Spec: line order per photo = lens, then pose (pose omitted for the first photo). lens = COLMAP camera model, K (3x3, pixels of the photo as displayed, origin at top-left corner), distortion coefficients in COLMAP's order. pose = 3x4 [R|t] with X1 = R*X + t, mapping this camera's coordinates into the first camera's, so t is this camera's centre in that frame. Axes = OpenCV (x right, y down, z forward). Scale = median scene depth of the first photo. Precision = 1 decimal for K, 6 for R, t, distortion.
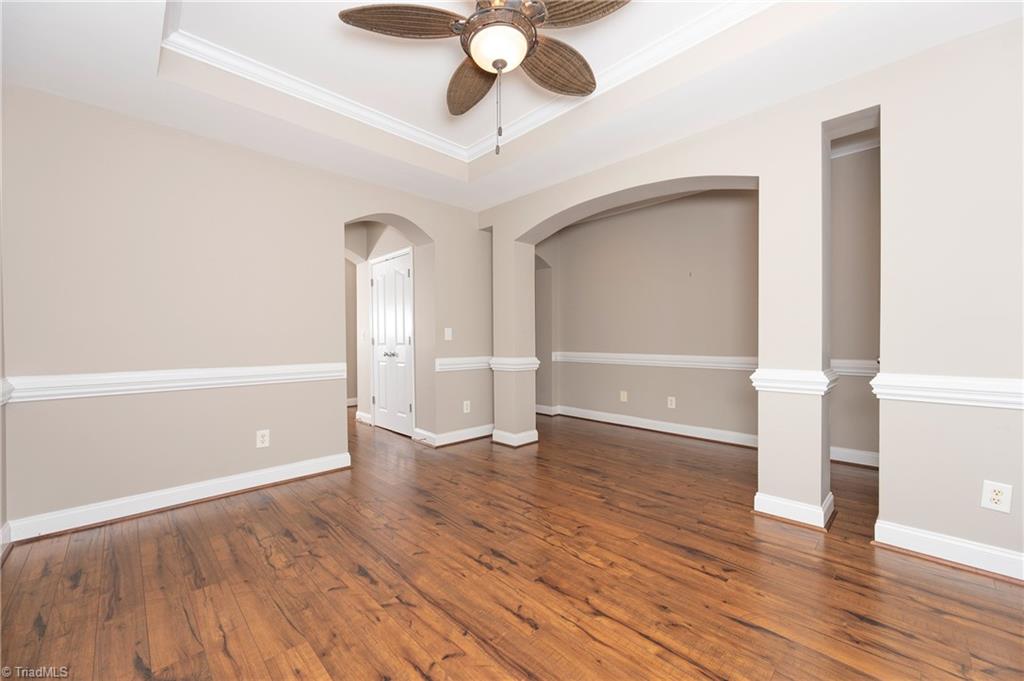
lens RADIAL K [[403.9, 0, 512.4], [0, 403.9, 338.1], [0, 0, 1]] dist [-0.000967, -0.000197]
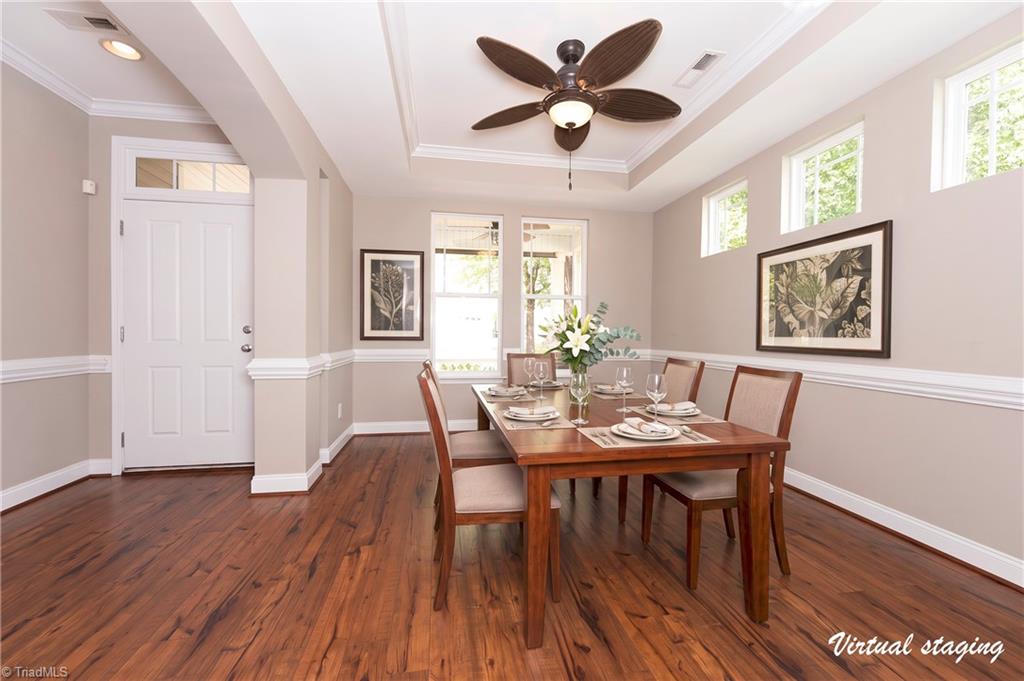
lens RADIAL K [[403.9, 0, 512.4], [0, 403.9, 338.1], [0, 0, 1]] dist [-0.000967, -0.000197]
pose [[-0.827150, -0.007185, 0.561936, -0.404217], [-0.000514, 0.999928, 0.012029, 0.009695], [-0.561981, 0.009660, -0.827093, 1.430656]]
